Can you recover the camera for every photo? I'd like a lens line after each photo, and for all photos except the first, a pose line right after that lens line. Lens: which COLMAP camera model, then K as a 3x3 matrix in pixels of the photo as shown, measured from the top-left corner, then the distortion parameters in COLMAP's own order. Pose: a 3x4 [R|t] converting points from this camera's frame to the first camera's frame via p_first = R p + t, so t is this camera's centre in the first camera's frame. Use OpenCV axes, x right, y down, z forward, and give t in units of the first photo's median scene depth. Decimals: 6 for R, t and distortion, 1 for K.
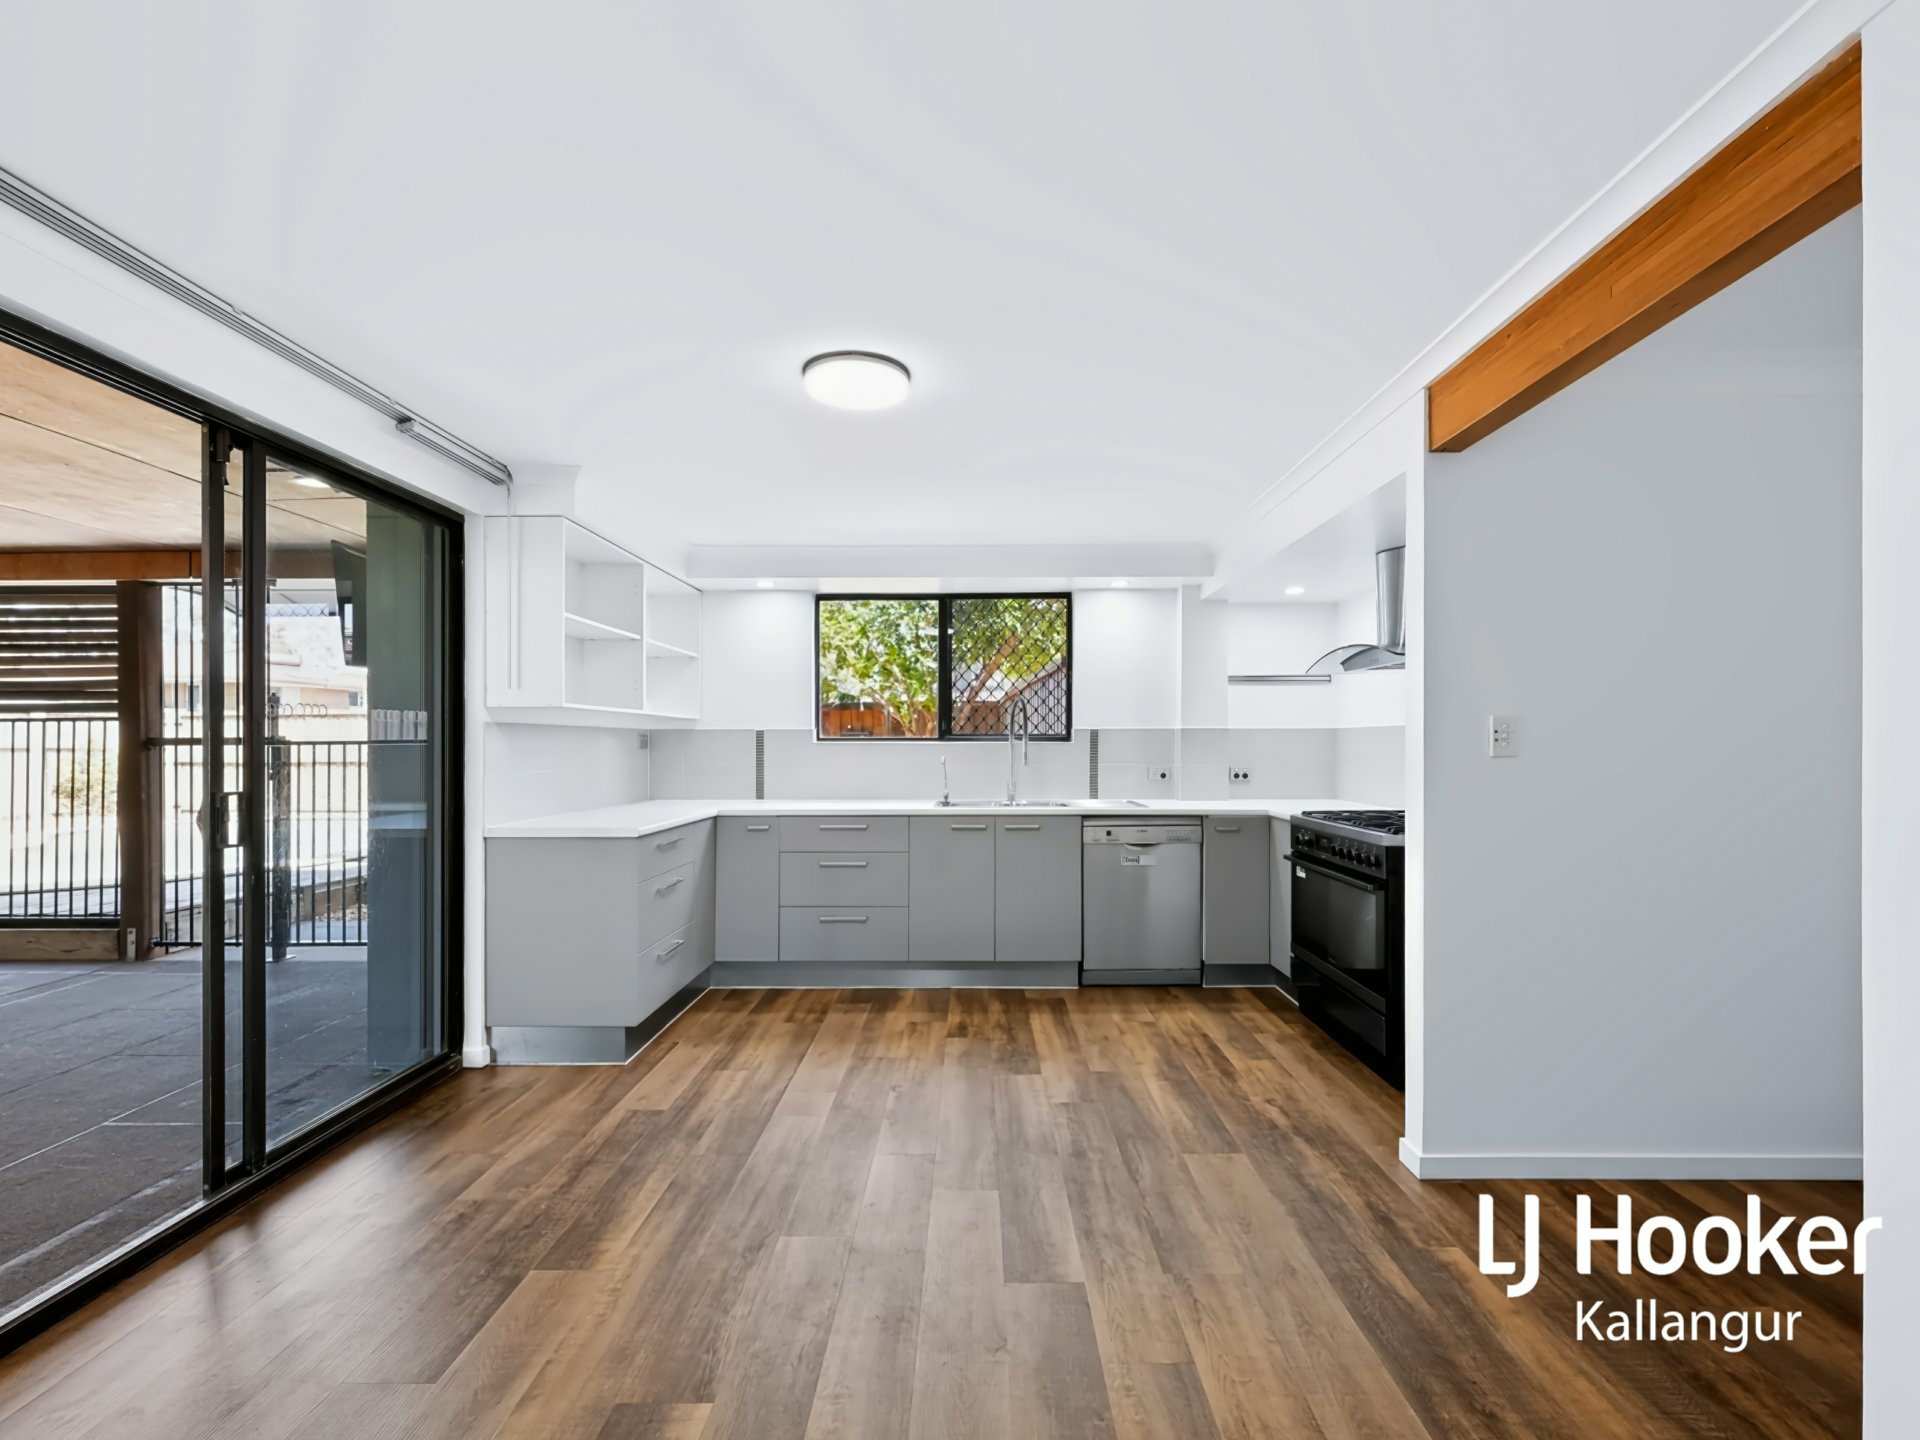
lens RADIAL K [[775.1, 0, 954.6], [0, 775.1, 728.0], [0, 0, 1]] dist [-0.001178, -0.000041]
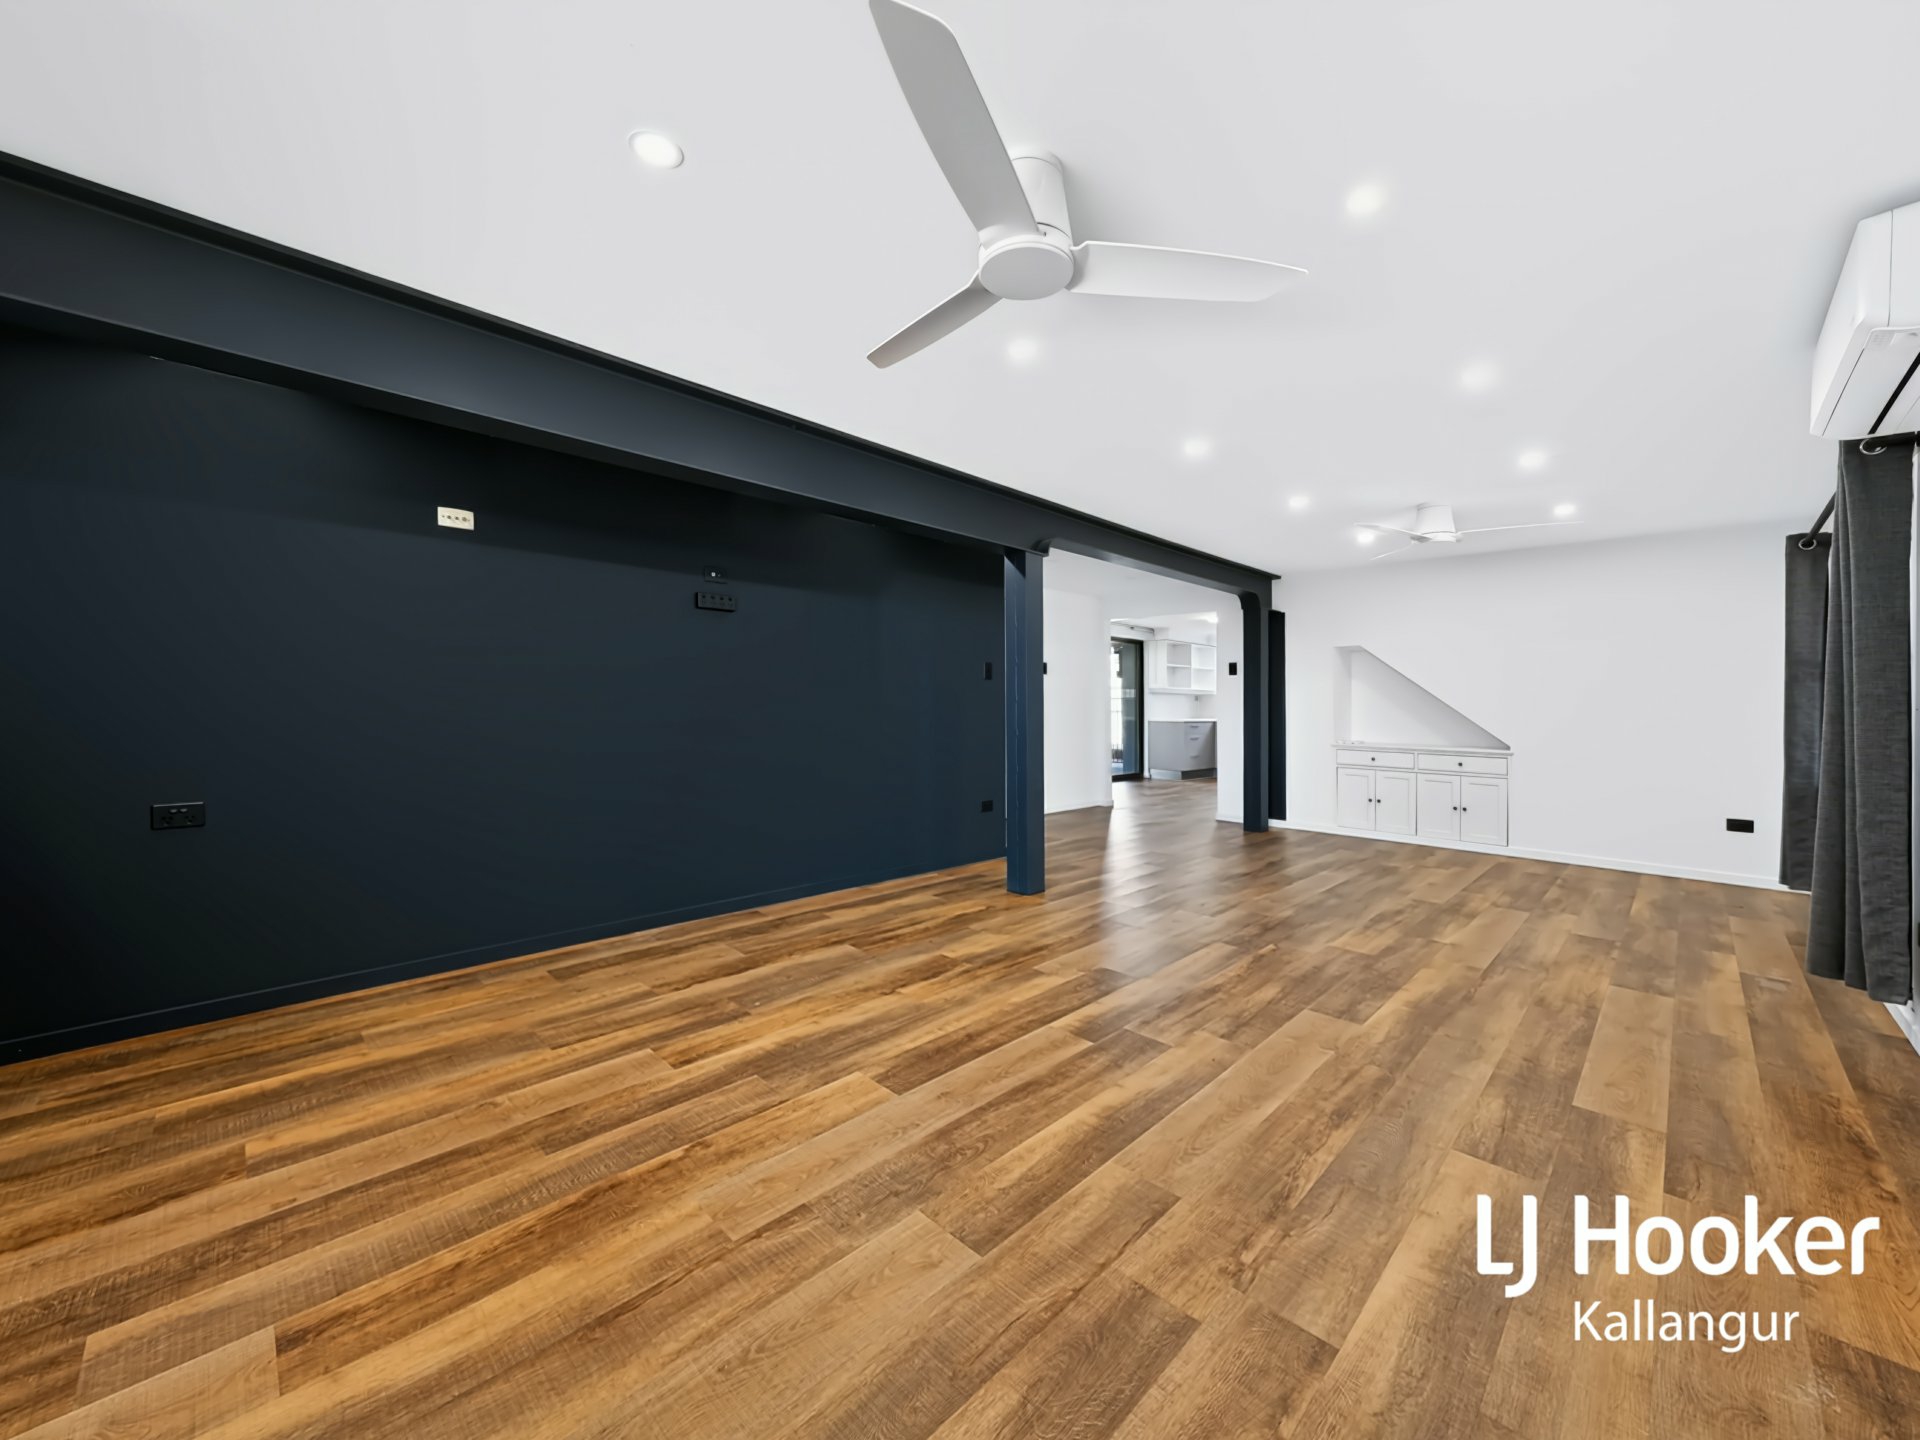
lens RADIAL K [[744.5, 0, 962.3], [0, 744.5, 711.6], [0, 0, 1]] dist [-0.000284, 0.000551]
pose [[0.694965, 0.005072, -0.719026, 1.347521], [-0.000997, 0.999981, 0.006090, 0.063354], [0.719043, -0.003515, 0.694957, -2.139080]]
